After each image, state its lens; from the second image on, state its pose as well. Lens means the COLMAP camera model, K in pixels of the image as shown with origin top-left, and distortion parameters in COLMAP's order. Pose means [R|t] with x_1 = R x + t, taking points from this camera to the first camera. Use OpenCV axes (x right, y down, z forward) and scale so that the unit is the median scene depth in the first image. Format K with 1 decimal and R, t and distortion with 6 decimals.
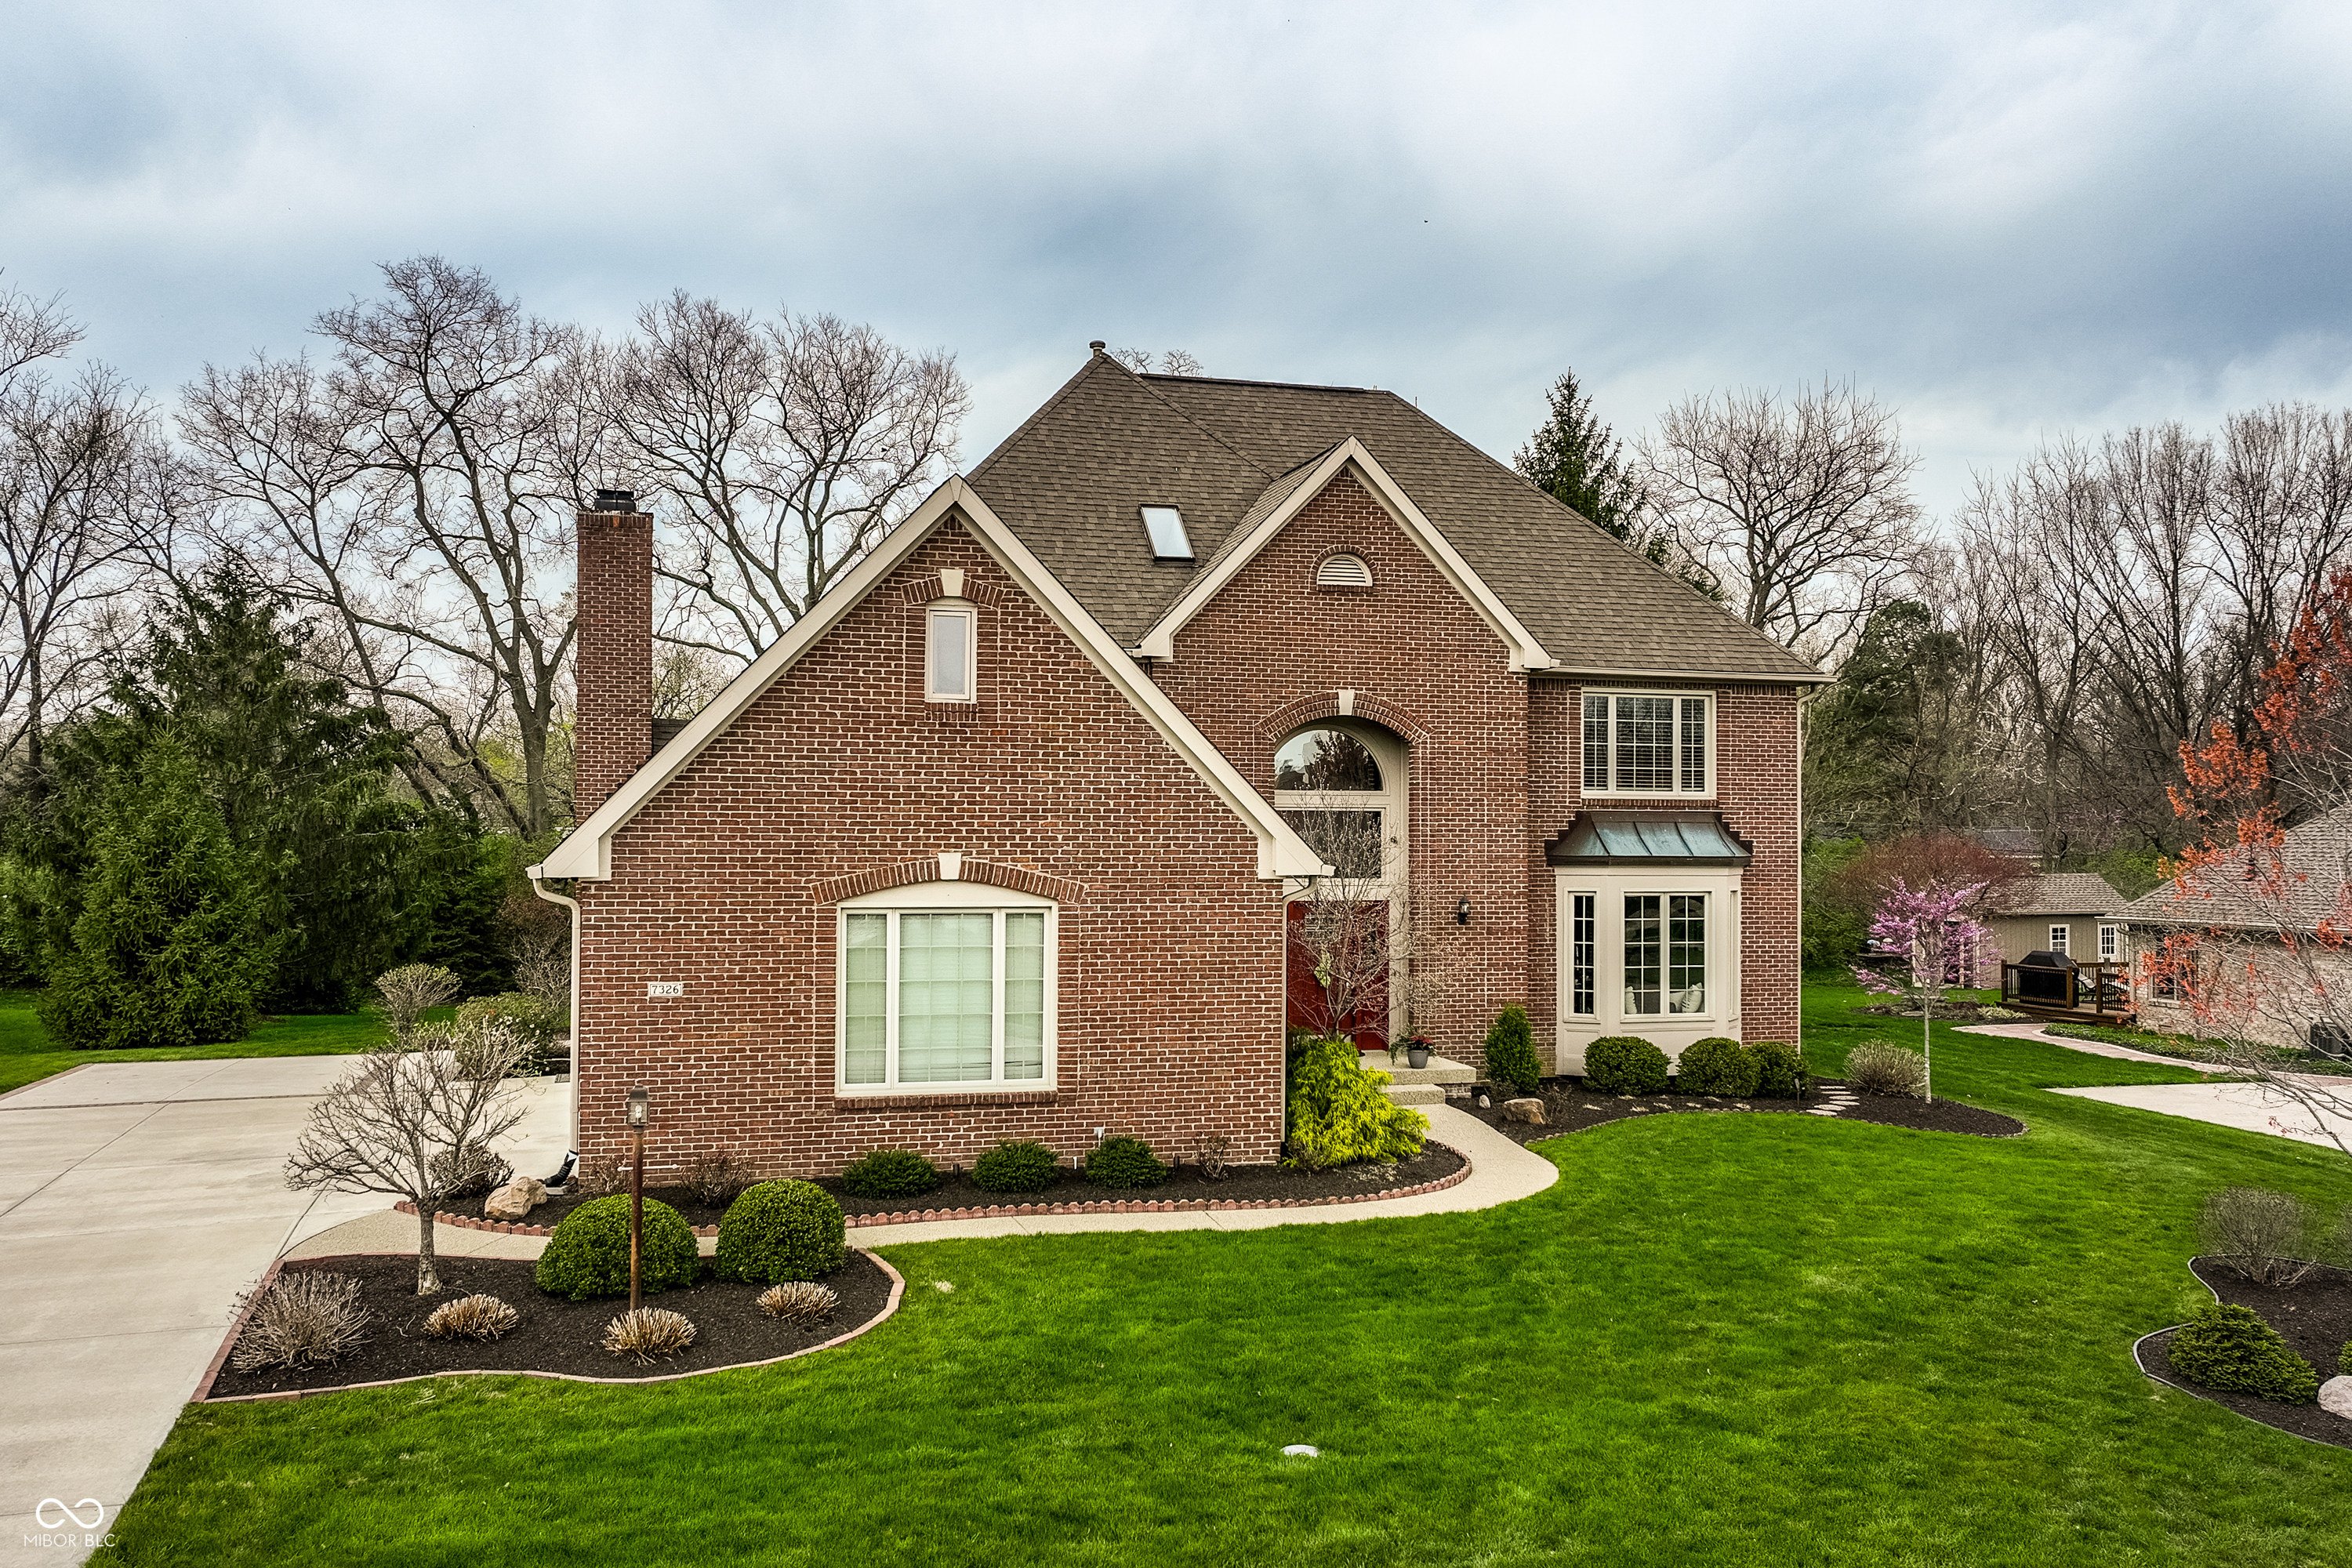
lens RADIAL K [[1702.8, 0, 917.7], [0, 1702.8, 775.0], [0, 0, 1]] dist [0.005135, -0.003610]
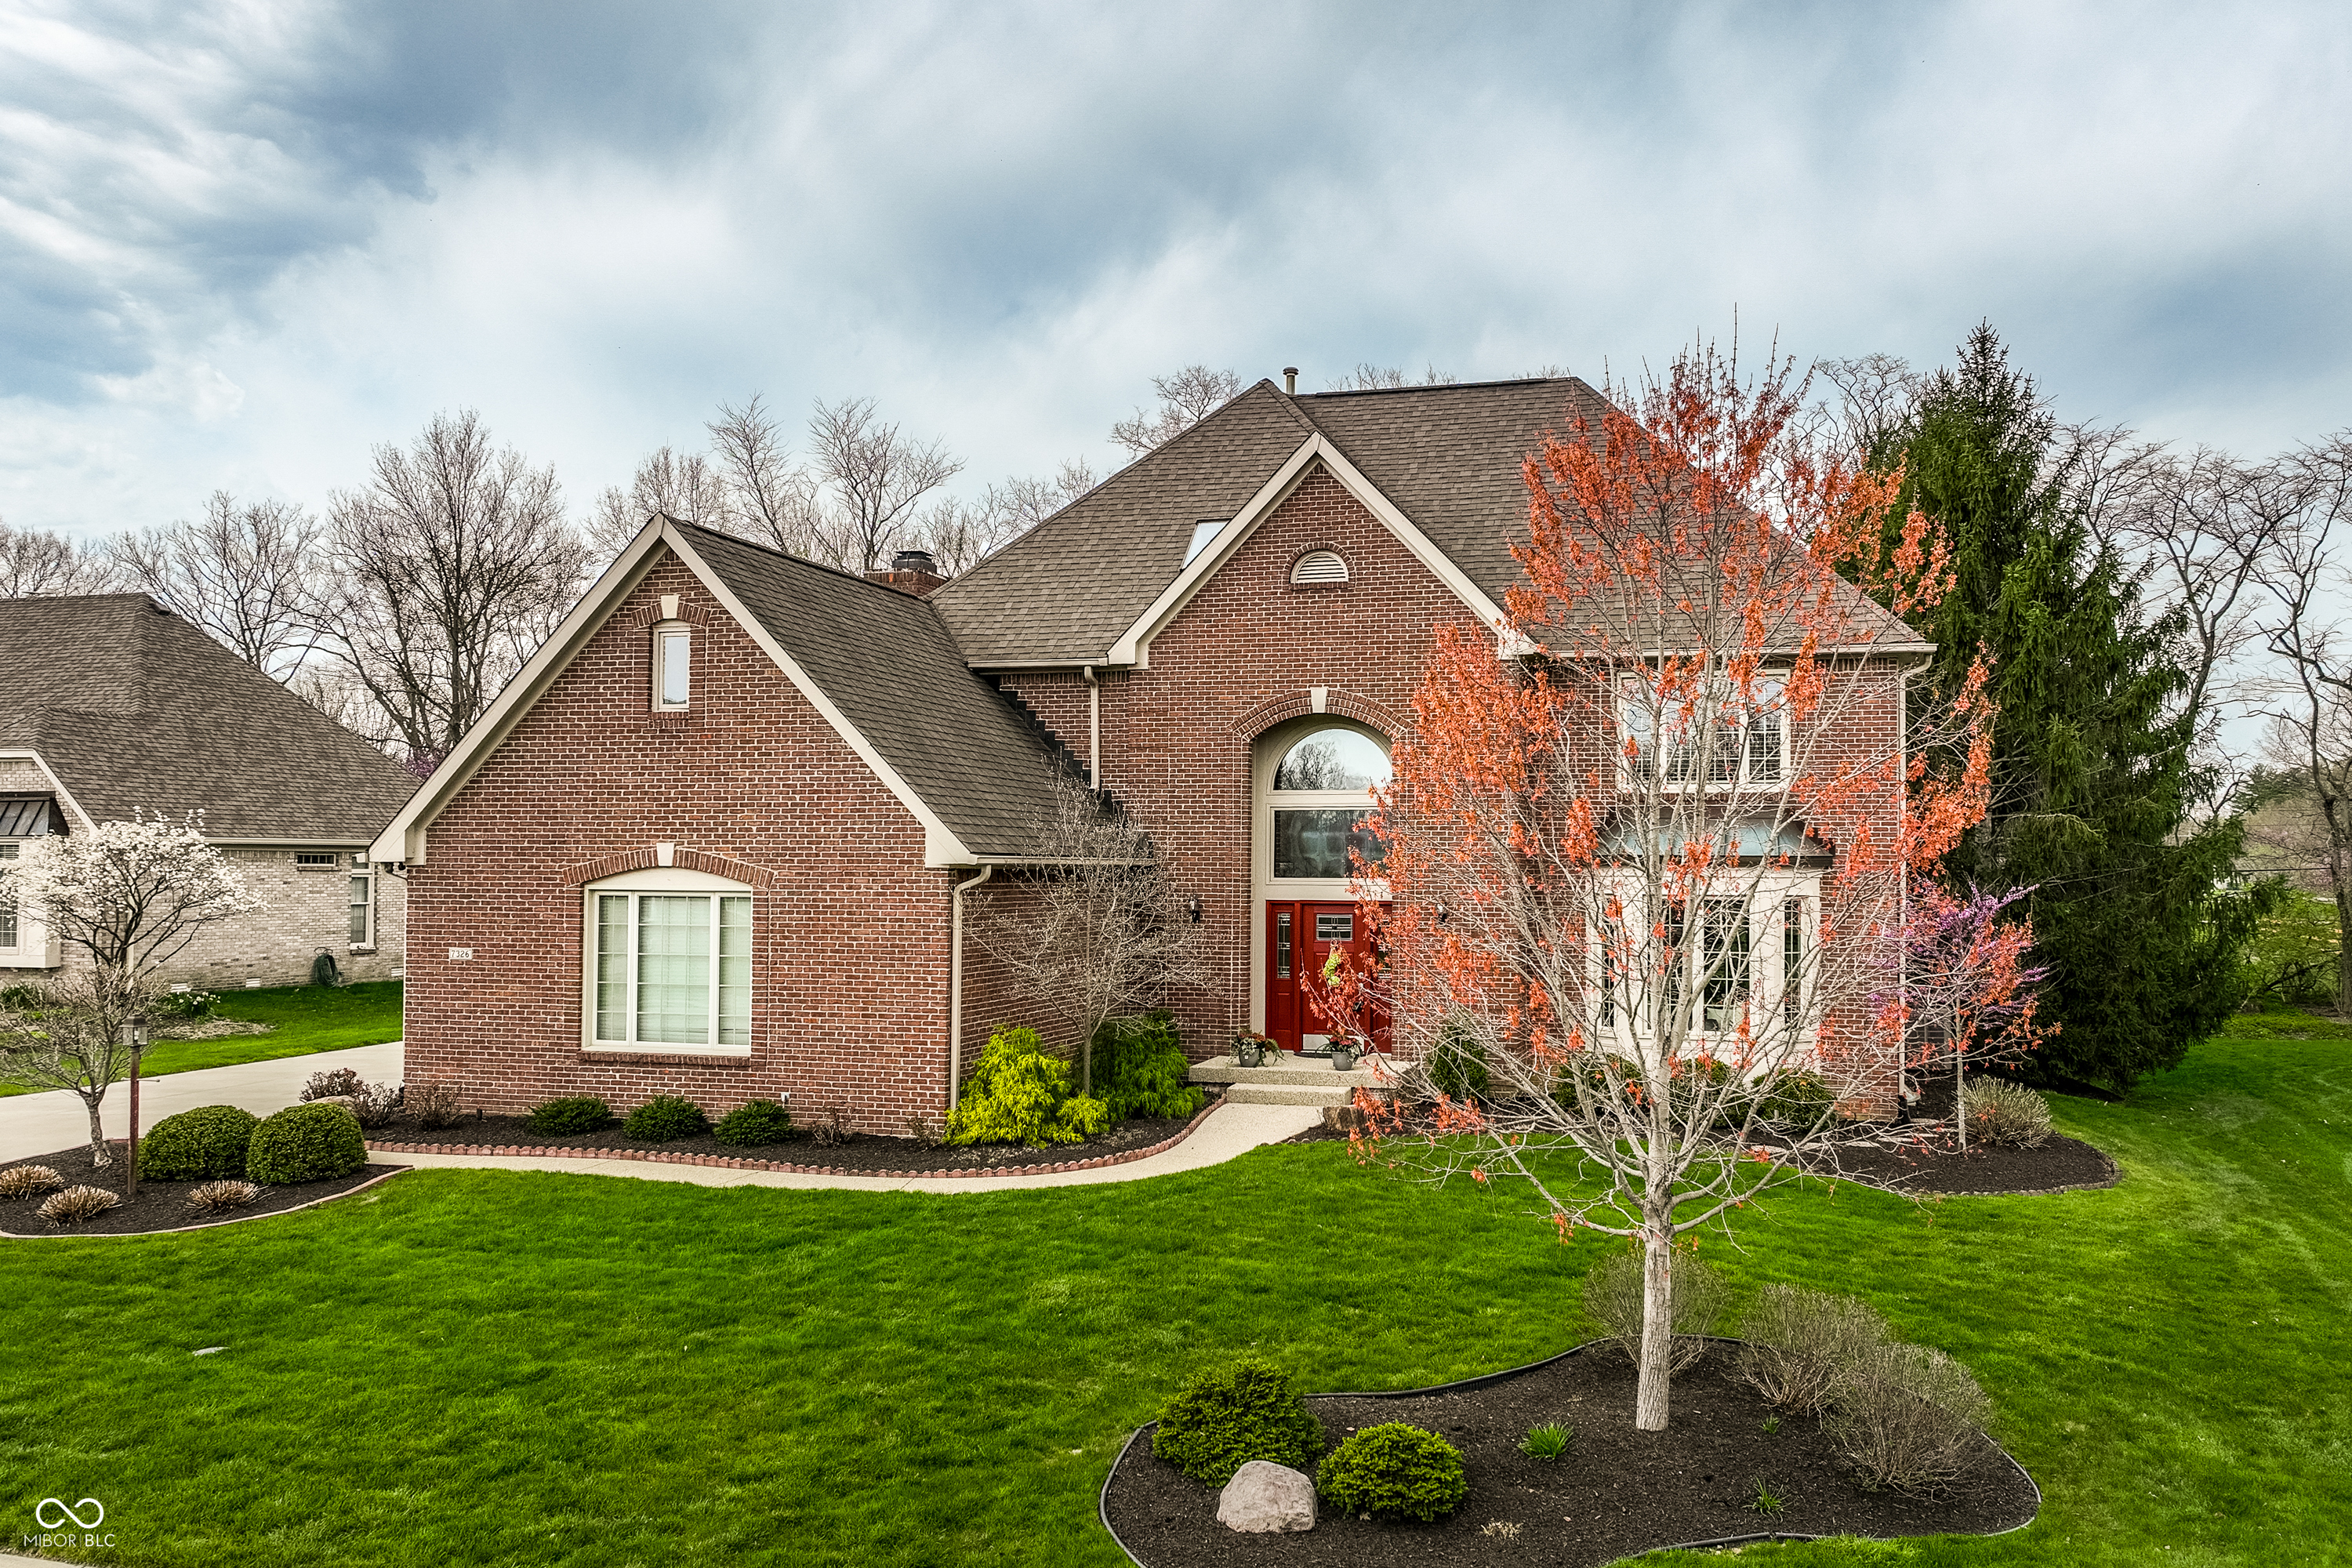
lens RADIAL K [[1525.7, 0, 1229.5], [0, 1525.7, 802.3], [0, 0, 1]] dist [0.002820, 0.001793]
pose [[0.899141, -0.016413, -0.437351, 0.805878], [0.014033, 0.999864, -0.008671, 0.032655], [0.437434, 0.001659, 0.899249, 0.242216]]
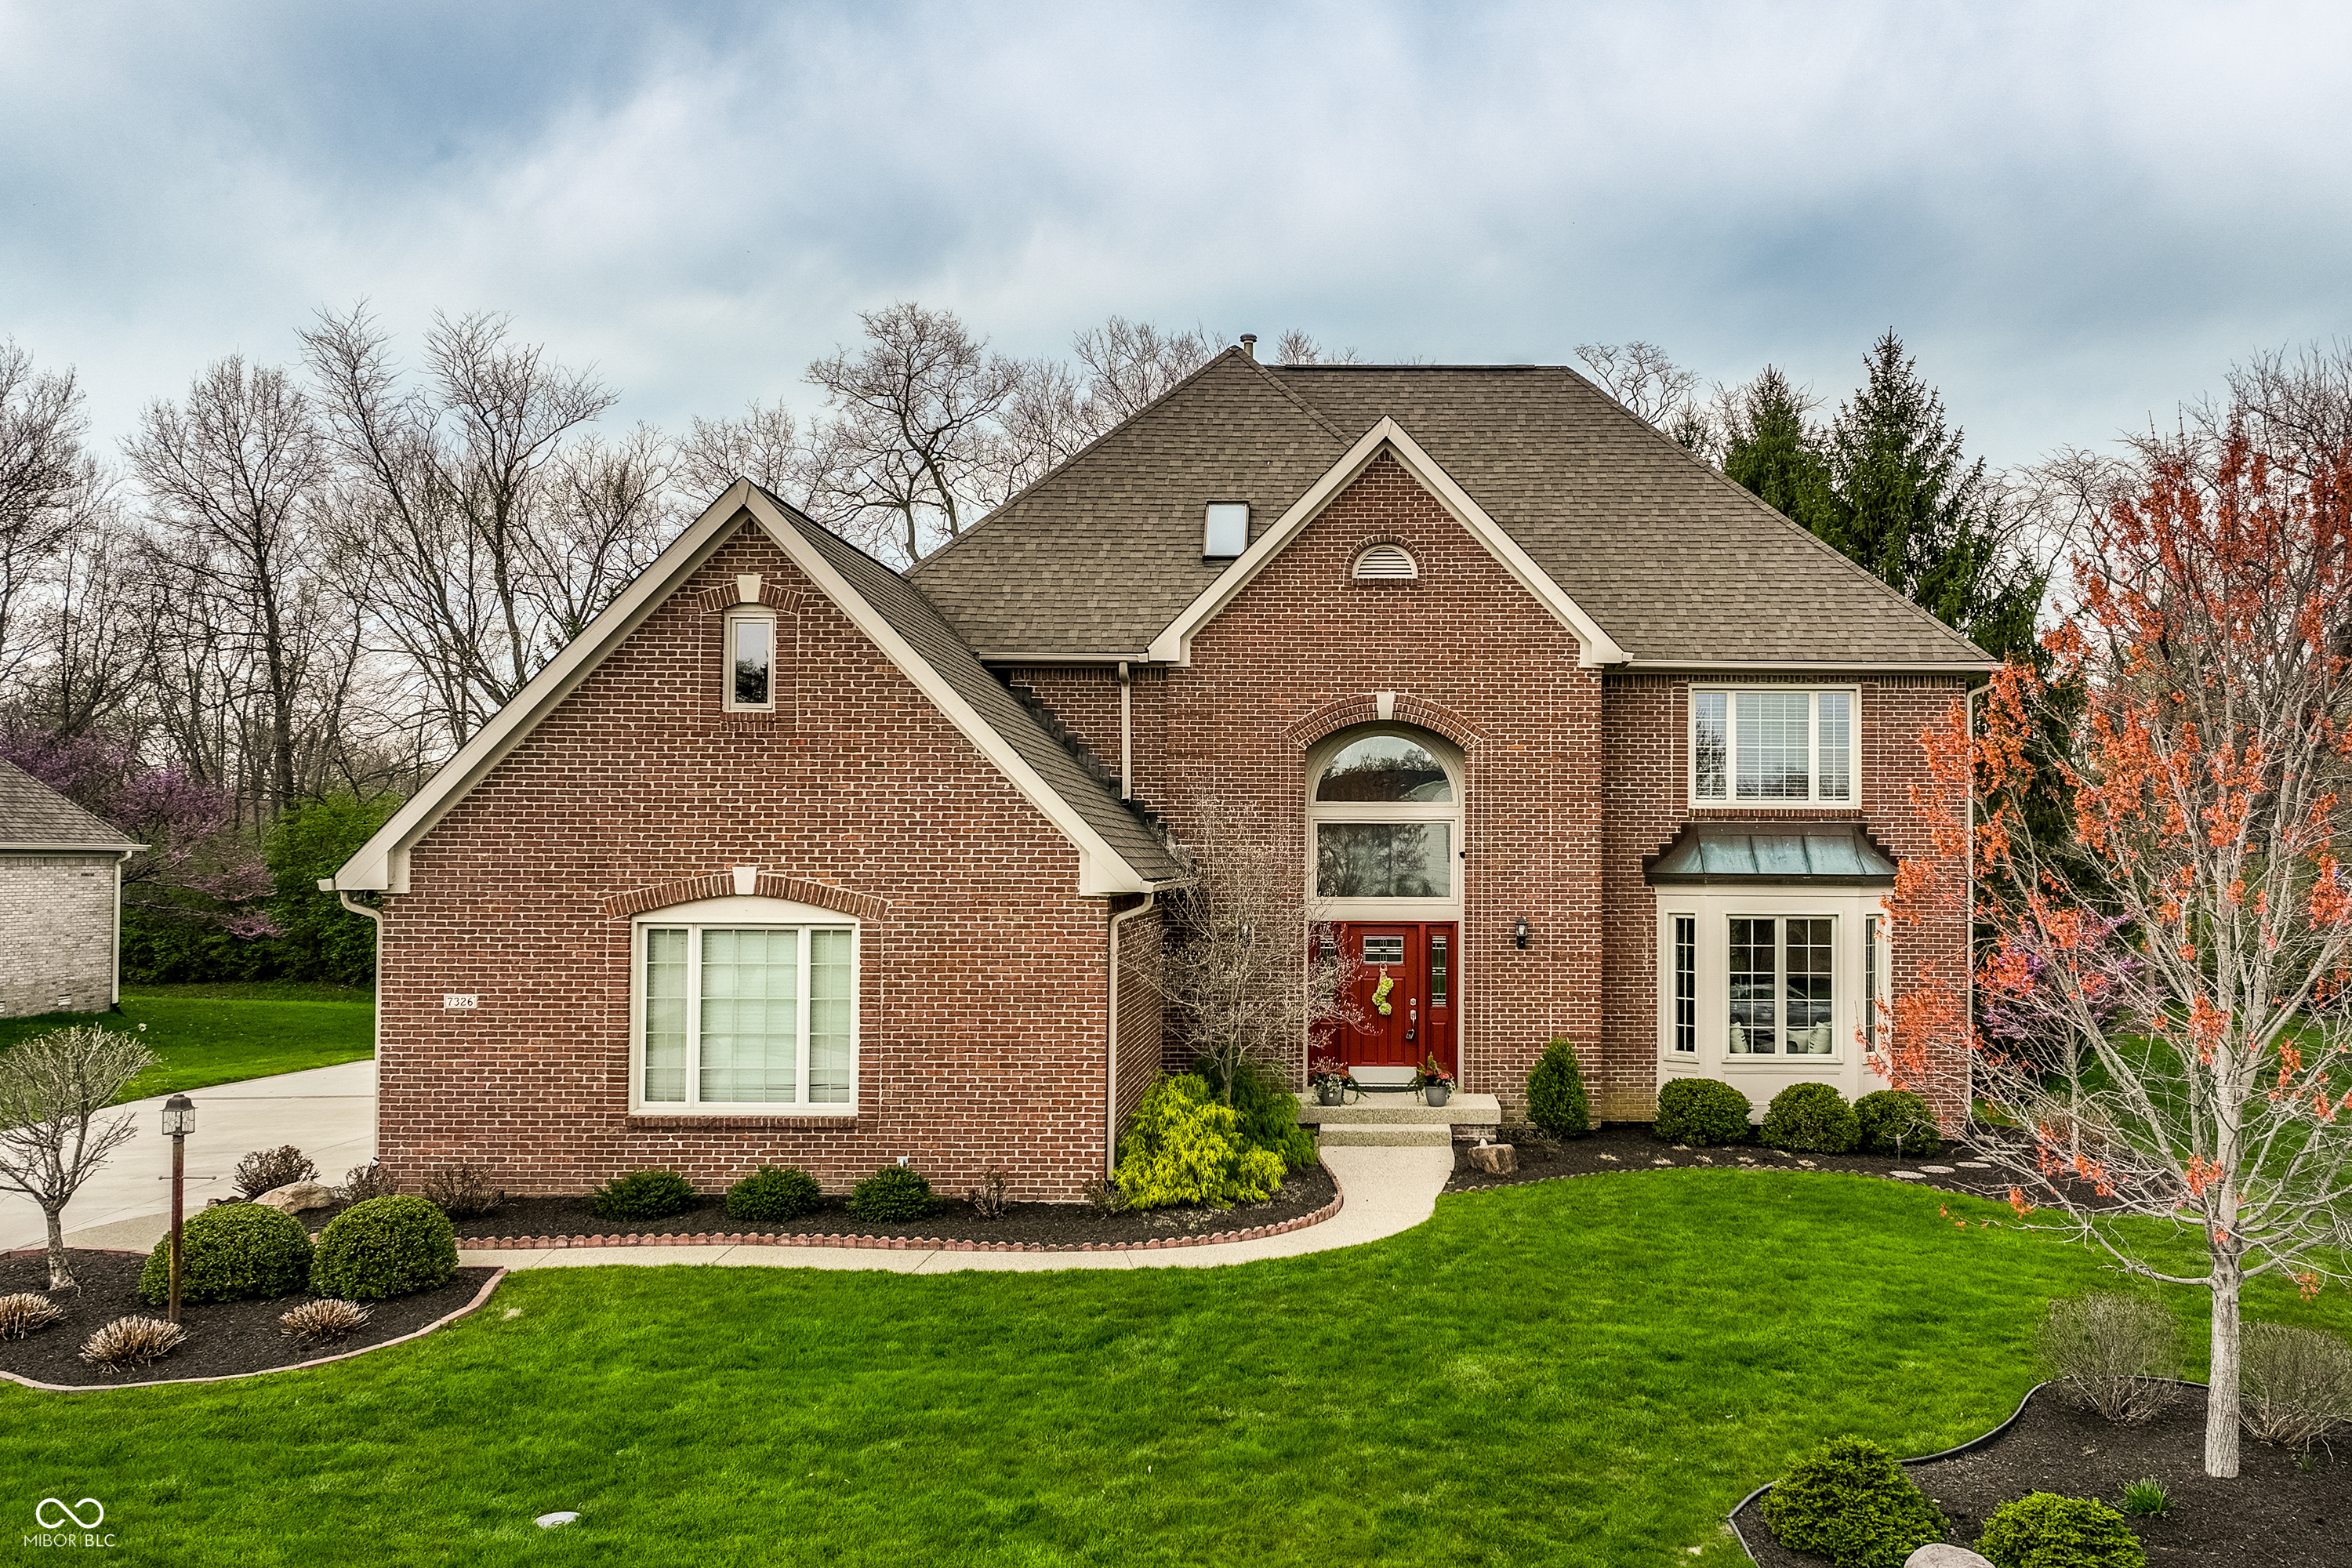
lens RADIAL K [[1681.7, 0, 1176.0], [0, 1681.7, 784.0], [0, 0, 1]] dist [0.003293, -0.000362]
pose [[0.972306, -0.009554, -0.233514, 0.480376], [0.008031, 0.999940, -0.007473, 0.007629], [0.233571, 0.005391, 0.972325, 0.124500]]
